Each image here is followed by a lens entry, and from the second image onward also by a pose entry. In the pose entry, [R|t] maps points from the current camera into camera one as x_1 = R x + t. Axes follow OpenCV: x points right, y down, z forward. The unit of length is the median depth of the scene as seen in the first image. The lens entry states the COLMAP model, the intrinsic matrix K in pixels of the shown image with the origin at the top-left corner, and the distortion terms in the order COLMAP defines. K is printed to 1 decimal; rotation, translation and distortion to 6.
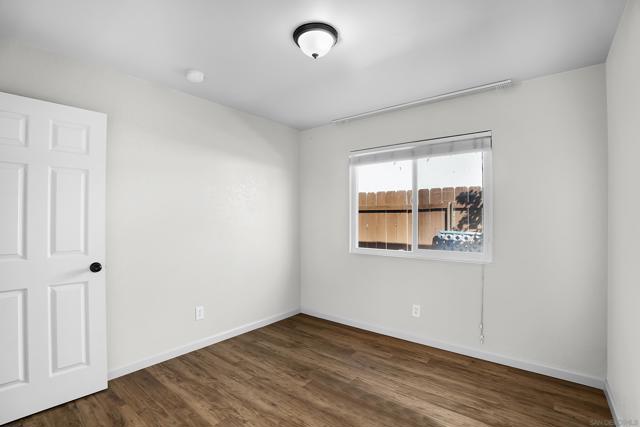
lens RADIAL K [[307.4, 0, 319.9], [0, 307.4, 215.1], [0, 0, 1]] dist [-0.031225, 0.003780]
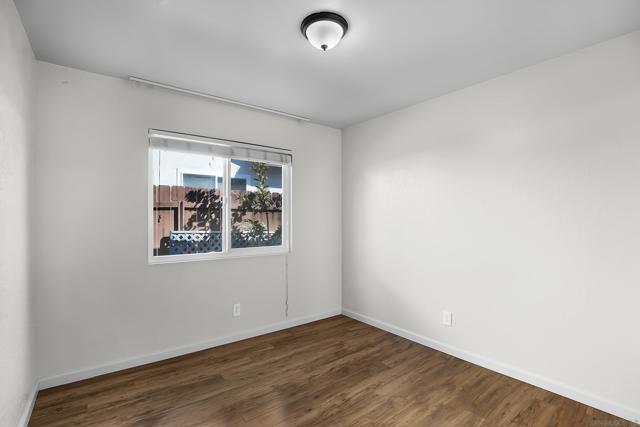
lens RADIAL K [[307.4, 0, 319.1], [0, 307.4, 216.0], [0, 0, 1]] dist [-0.031225, 0.003780]
pose [[0.240425, -0.006315, 0.970647, -0.579173], [-0.001324, 0.999976, 0.006834, -0.002025], [-0.970667, -0.002928, 0.240411, 0.482762]]
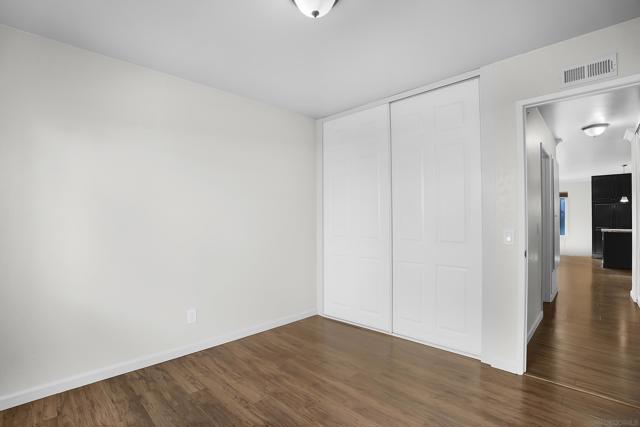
lens RADIAL K [[307.4, 0, 319.3], [0, 307.4, 213.5], [0, 0, 1]] dist [-0.031225, 0.003780]
pose [[-0.993434, -0.008916, 0.114055, -0.075773], [-0.010061, 0.999905, -0.009463, 0.022618], [-0.113959, -0.010549, -0.993429, 1.131887]]
